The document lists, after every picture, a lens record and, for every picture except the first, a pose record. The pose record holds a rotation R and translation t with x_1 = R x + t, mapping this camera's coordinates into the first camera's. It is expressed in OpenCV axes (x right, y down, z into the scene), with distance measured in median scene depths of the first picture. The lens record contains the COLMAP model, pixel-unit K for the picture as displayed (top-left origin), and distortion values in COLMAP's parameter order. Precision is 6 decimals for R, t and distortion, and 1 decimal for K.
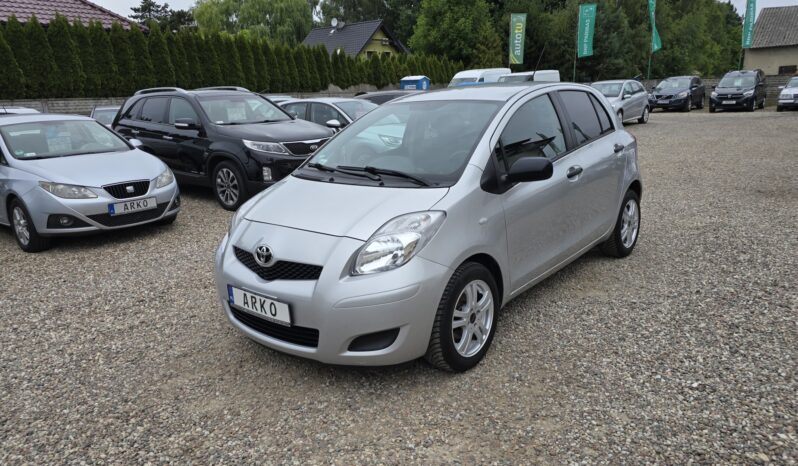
lens RADIAL K [[555.0, 0, 397.9], [0, 555.0, 227.5], [0, 0, 1]] dist [0.043859, -0.044401]
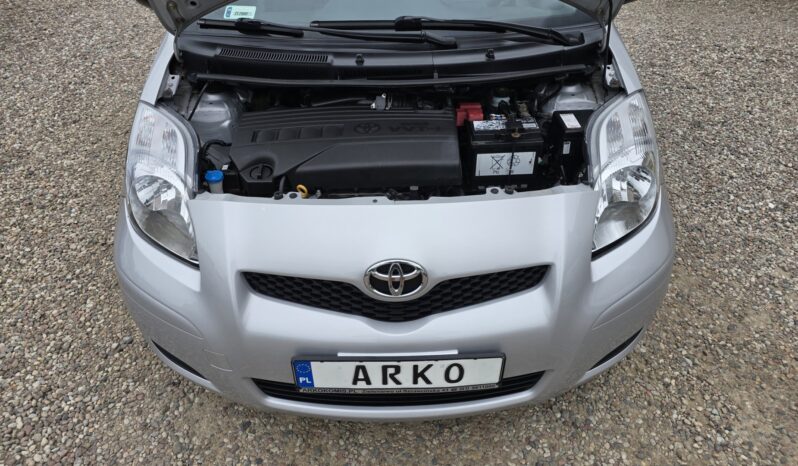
lens RADIAL K [[555.0, 0, 397.8], [0, 555.0, 252.9], [0, 0, 1]] dist [0.043859, -0.044401]
pose [[0.746952, -0.378458, 0.546656, -0.059769], [0.131002, 0.889845, 0.437051, -0.020672], [-0.651844, -0.254843, 0.714251, 0.086220]]
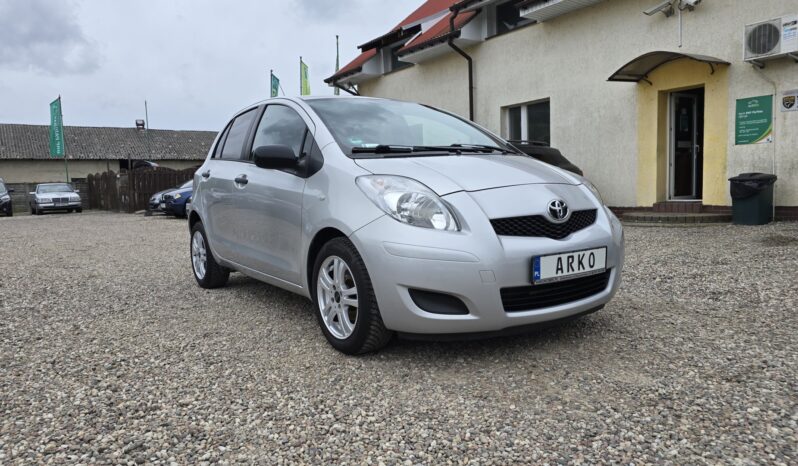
lens RADIAL K [[555.0, 0, 395.4], [0, 555.0, 239.0], [0, 0, 1]] dist [0.043859, -0.044401]
pose [[0.263484, -0.060172, 0.962785, -0.148524], [0.246930, 0.969008, -0.007016, 0.004461], [-0.932524, 0.239590, 0.270177, 0.127447]]
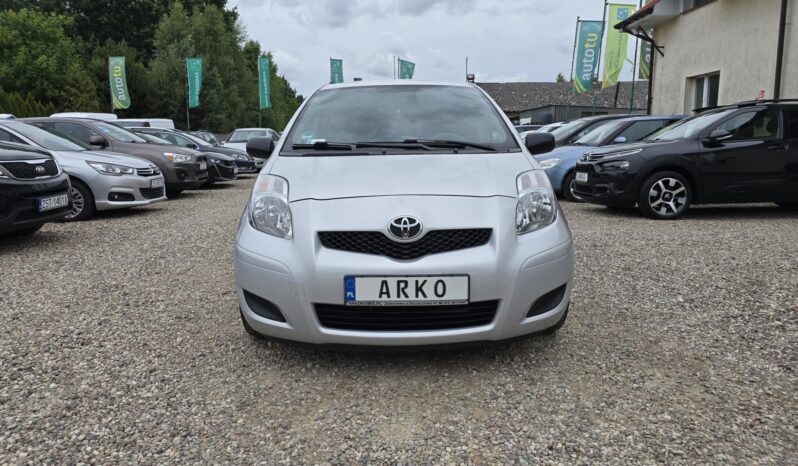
lens RADIAL K [[555.0, 0, 385.0], [0, 555.0, 218.9], [0, 0, 1]] dist [0.043859, -0.044401]
pose [[0.758315, -0.056231, 0.649459, -0.099008], [0.131705, 0.988943, -0.068156, 0.011005], [-0.638445, 0.137221, 0.757336, 0.050792]]
